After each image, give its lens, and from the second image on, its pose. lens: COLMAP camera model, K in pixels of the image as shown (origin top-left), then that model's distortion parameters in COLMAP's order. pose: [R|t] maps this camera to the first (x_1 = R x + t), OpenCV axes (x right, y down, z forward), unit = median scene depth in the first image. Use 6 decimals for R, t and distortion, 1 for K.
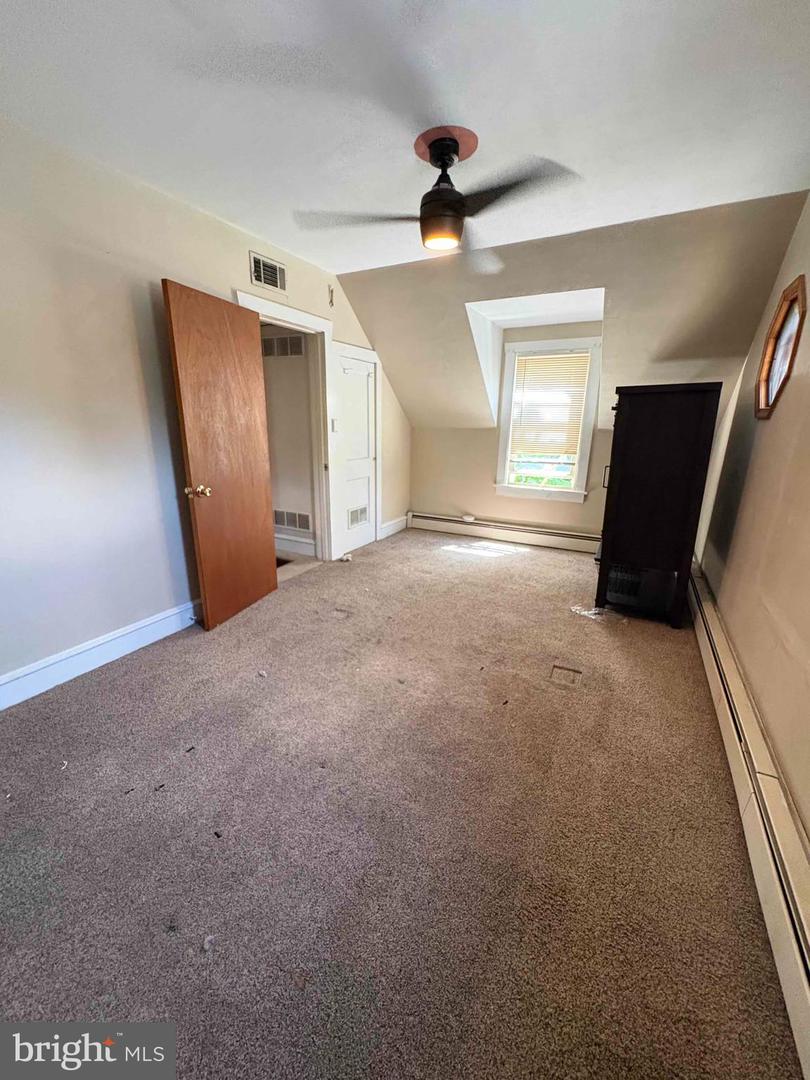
lens RADIAL K [[431.3, 0, 404.4], [0, 431.3, 540.1], [0, 0, 1]] dist [0.002122, 0.000518]
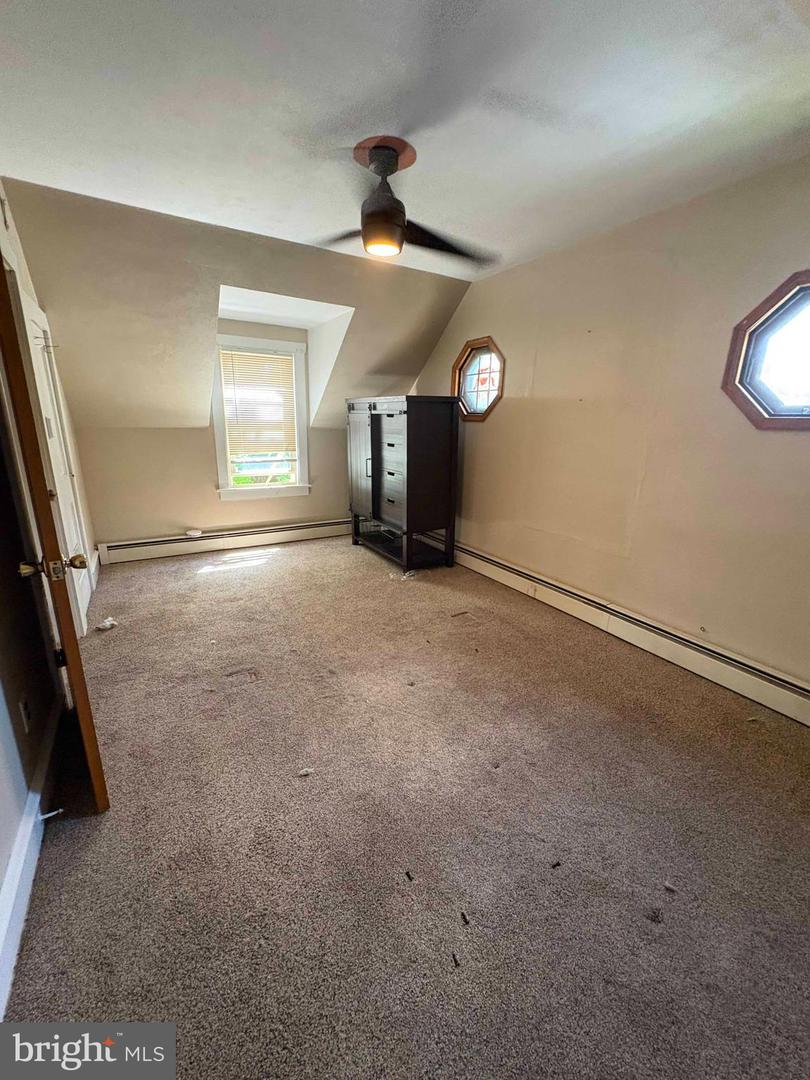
lens RADIAL K [[431.3, 0, 402.2], [0, 431.3, 539.8], [0, 0, 1]] dist [0.002122, 0.000518]
pose [[0.513819, -0.229294, 0.826689, -0.396476], [0.218360, 0.966839, 0.132447, -0.069349], [-0.829644, 0.112462, 0.546849, 0.218824]]
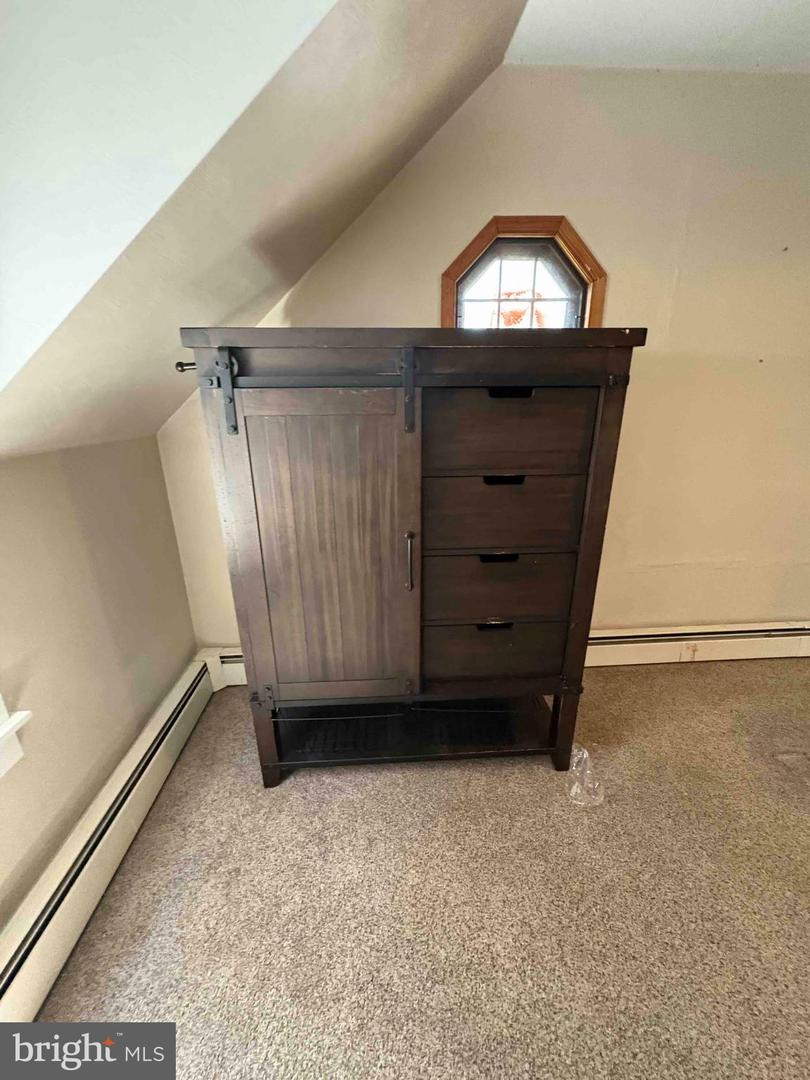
lens RADIAL K [[431.3, 0, 400.0], [0, 431.3, 543.3], [0, 0, 1]] dist [0.002122, 0.000518]
pose [[-0.508539, -0.264843, 0.819296, 0.118183], [0.236508, 0.871957, 0.428667, -0.241719], [-0.827920, 0.411764, -0.380787, 0.873243]]
